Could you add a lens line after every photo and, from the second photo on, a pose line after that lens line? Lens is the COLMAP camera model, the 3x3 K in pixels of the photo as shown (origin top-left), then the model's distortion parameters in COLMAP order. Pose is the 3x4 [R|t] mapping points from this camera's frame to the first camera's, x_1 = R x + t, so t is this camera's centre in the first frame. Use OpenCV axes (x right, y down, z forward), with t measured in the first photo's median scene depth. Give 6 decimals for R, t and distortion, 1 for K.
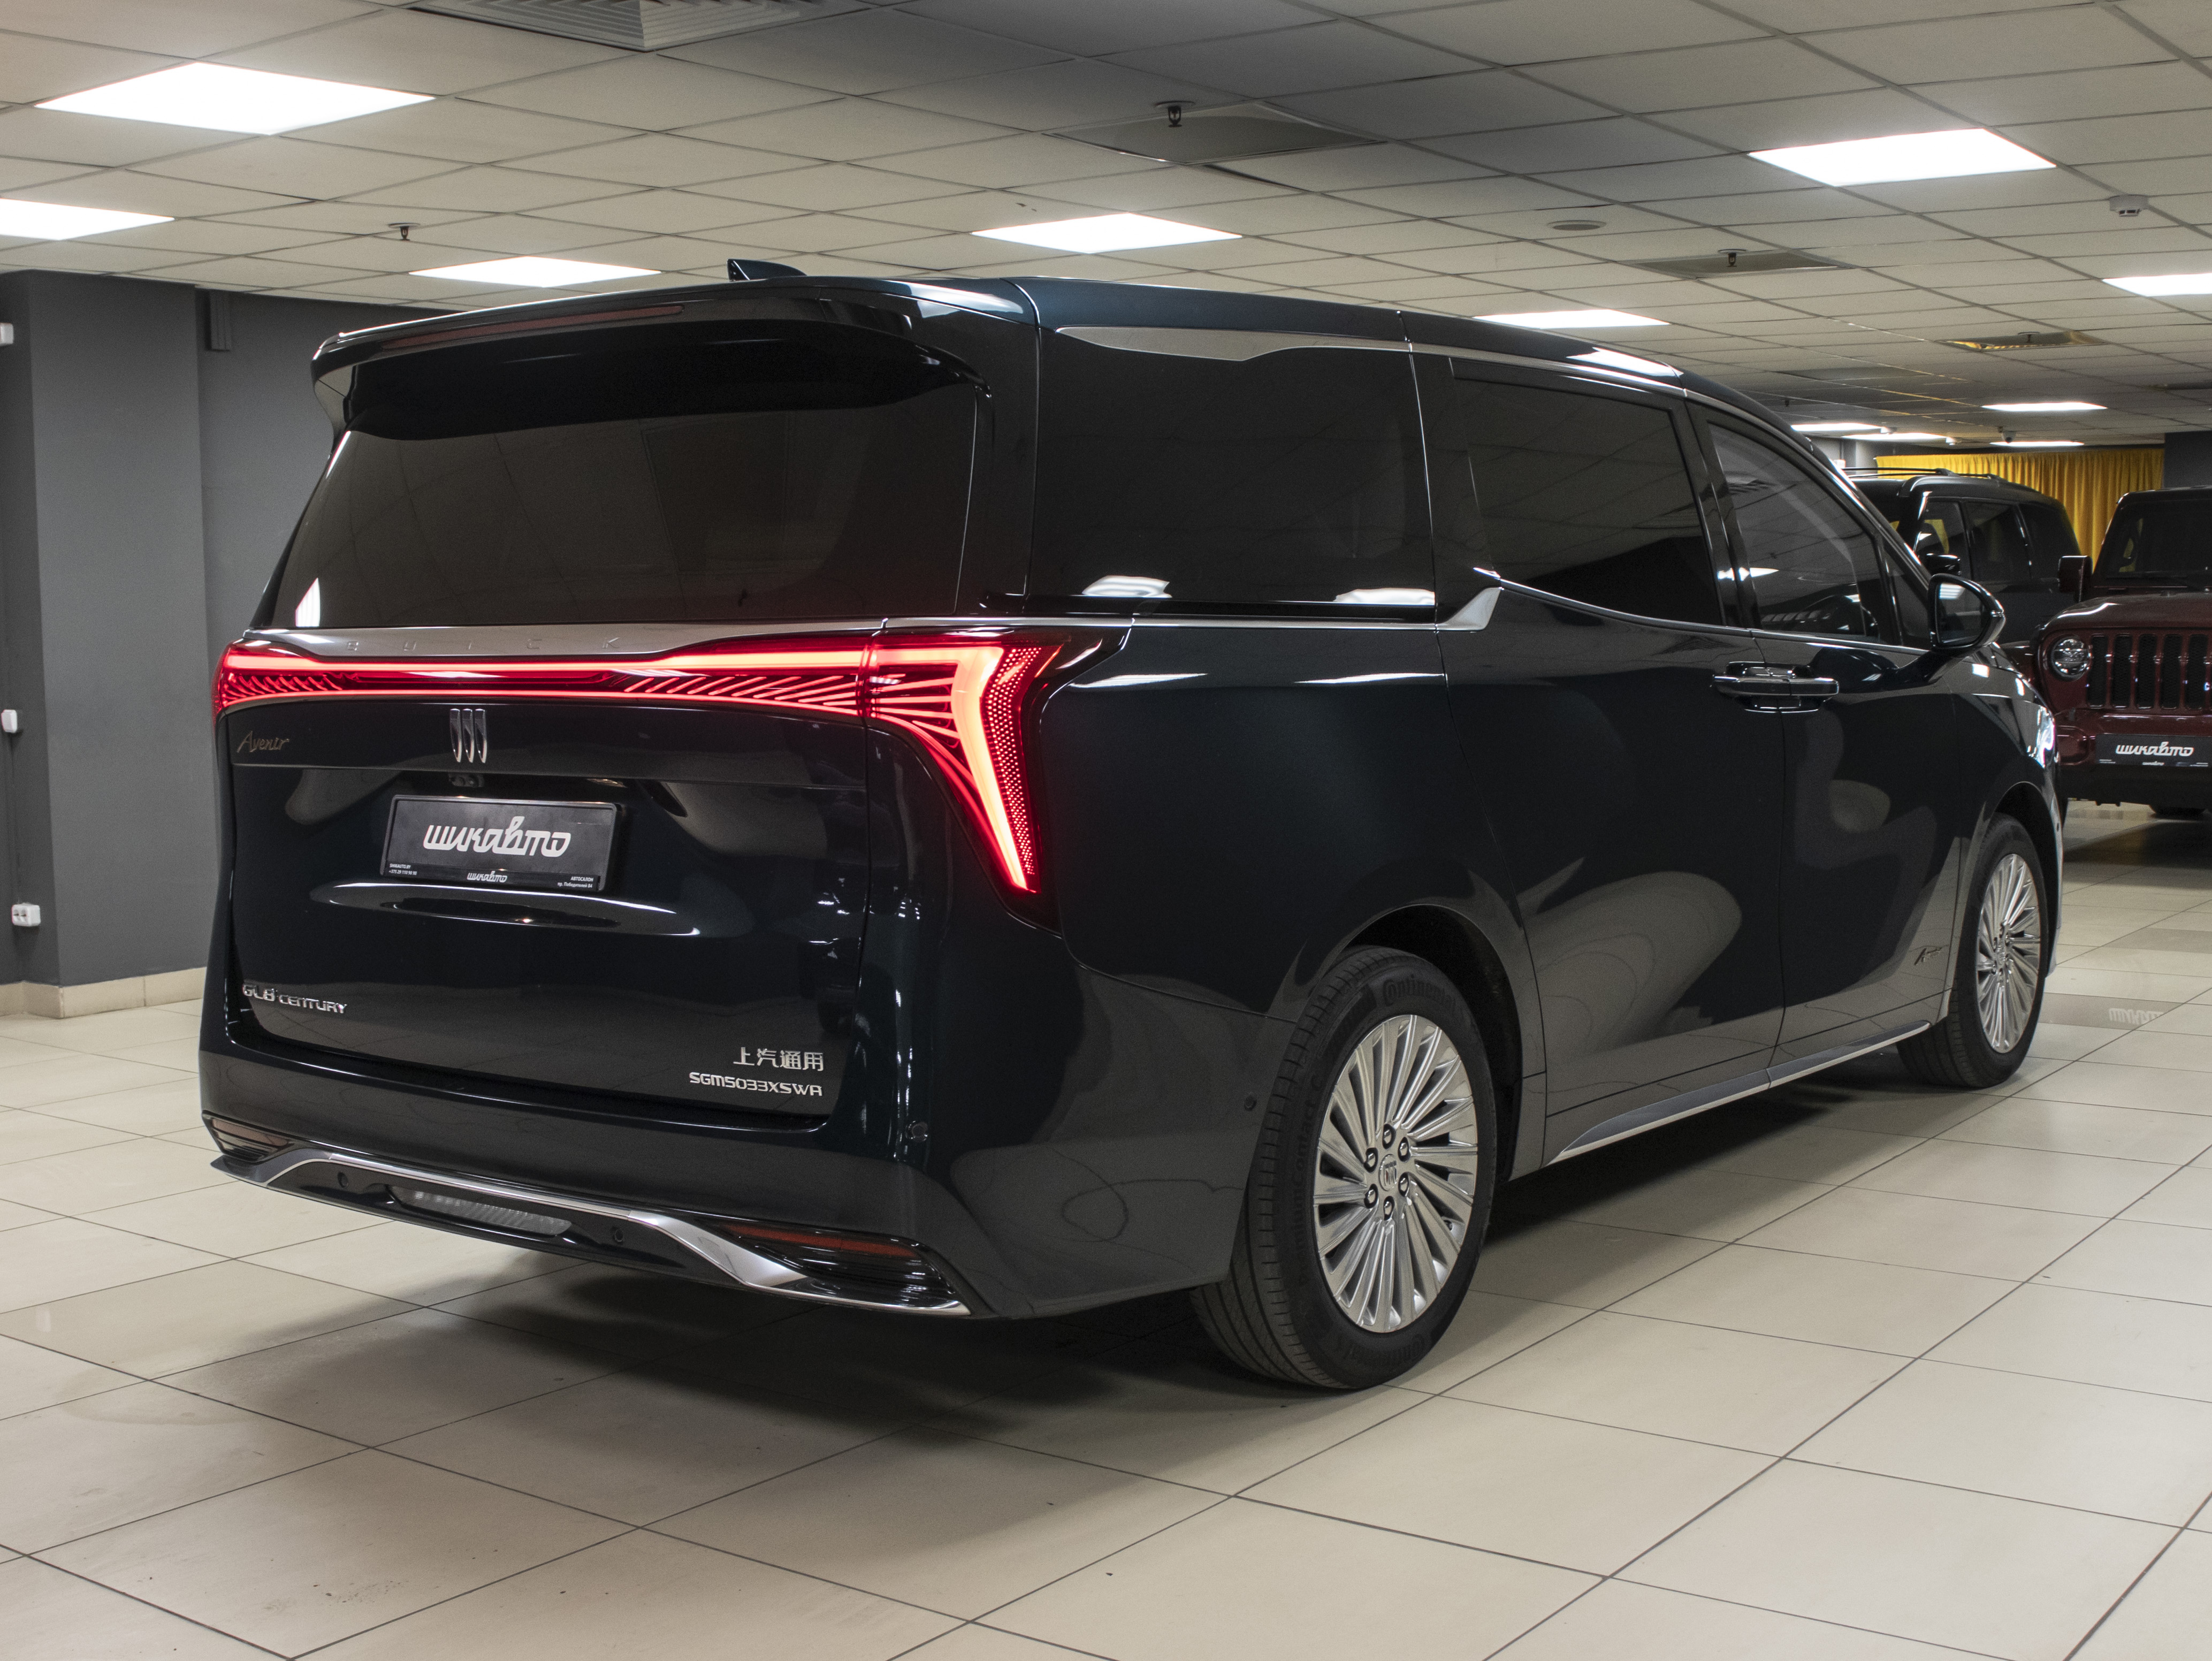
lens RADIAL K [[2671.0, 0, 1106.0], [0, 2671.0, 830.5], [0, 0, 1]] dist [-0.157709, 0.071410]
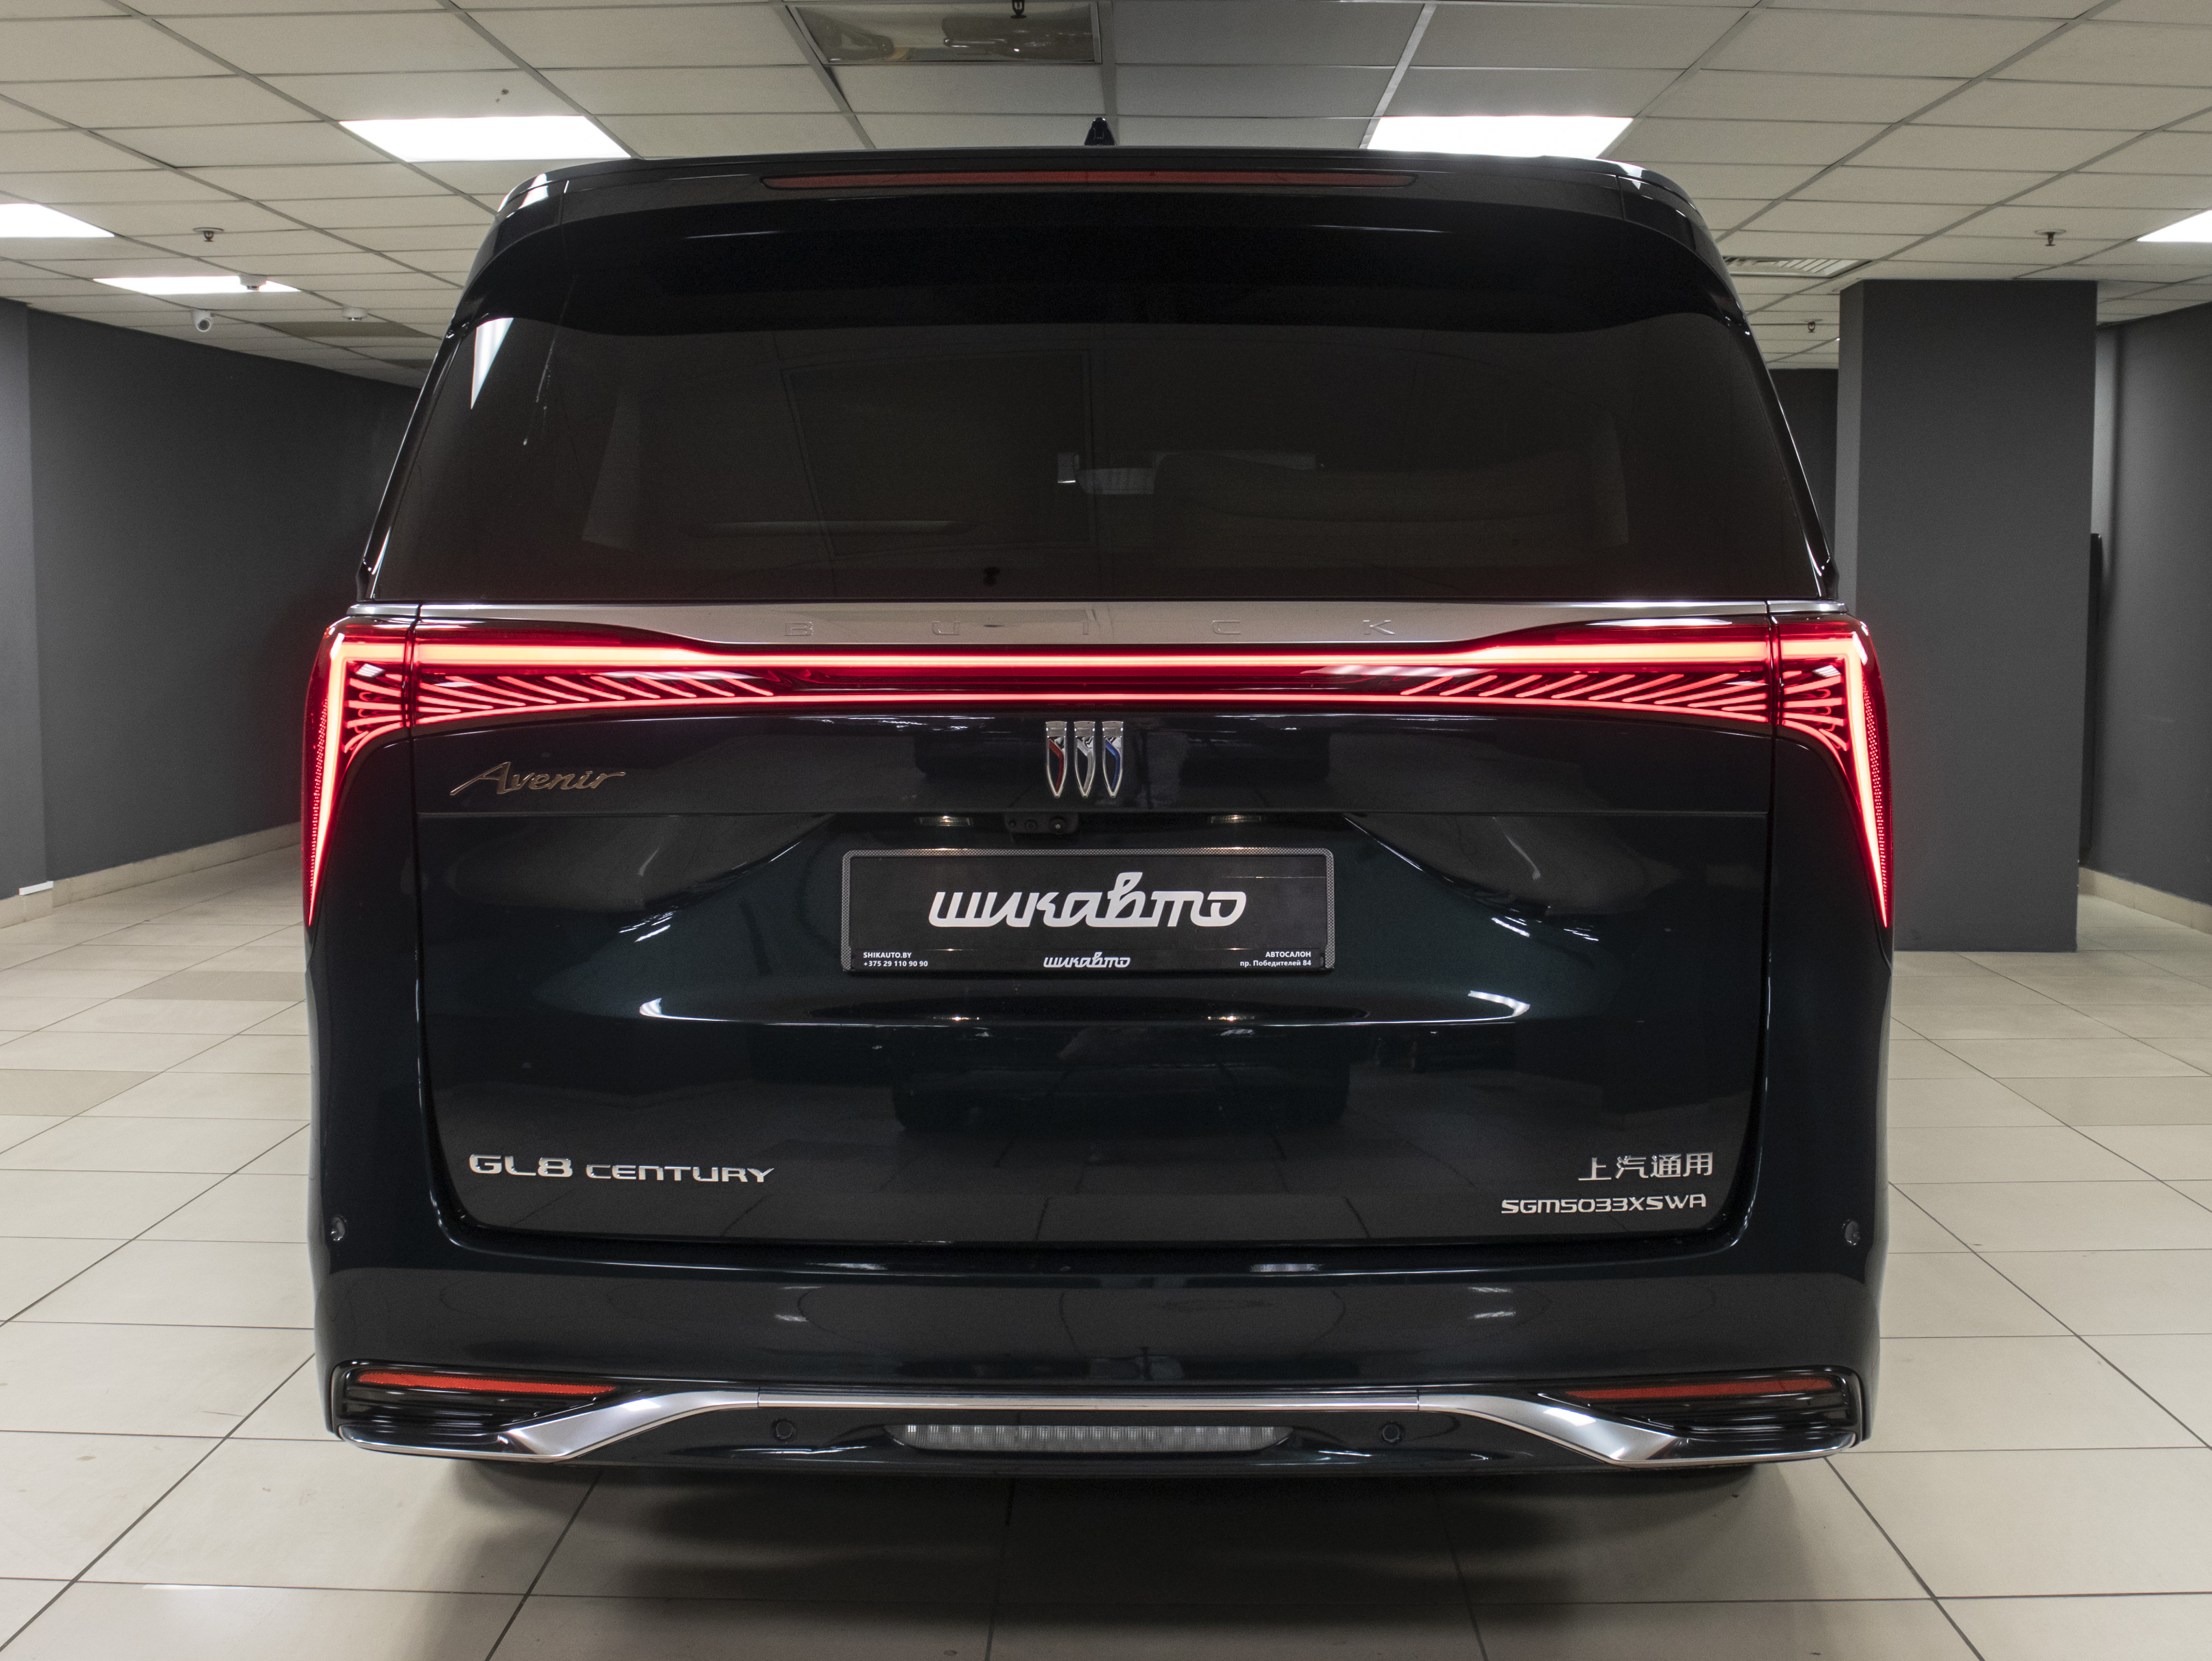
lens RADIAL K [[2671.0, 0, 1106.0], [0, 2671.0, 830.5], [0, 0, 1]] dist [-0.157709, 0.071410]
pose [[0.811827, -0.040352, 0.582502, -0.651060], [0.038112, 0.999144, 0.016098, -0.028621], [-0.582653, 0.009131, 0.812670, 0.433407]]
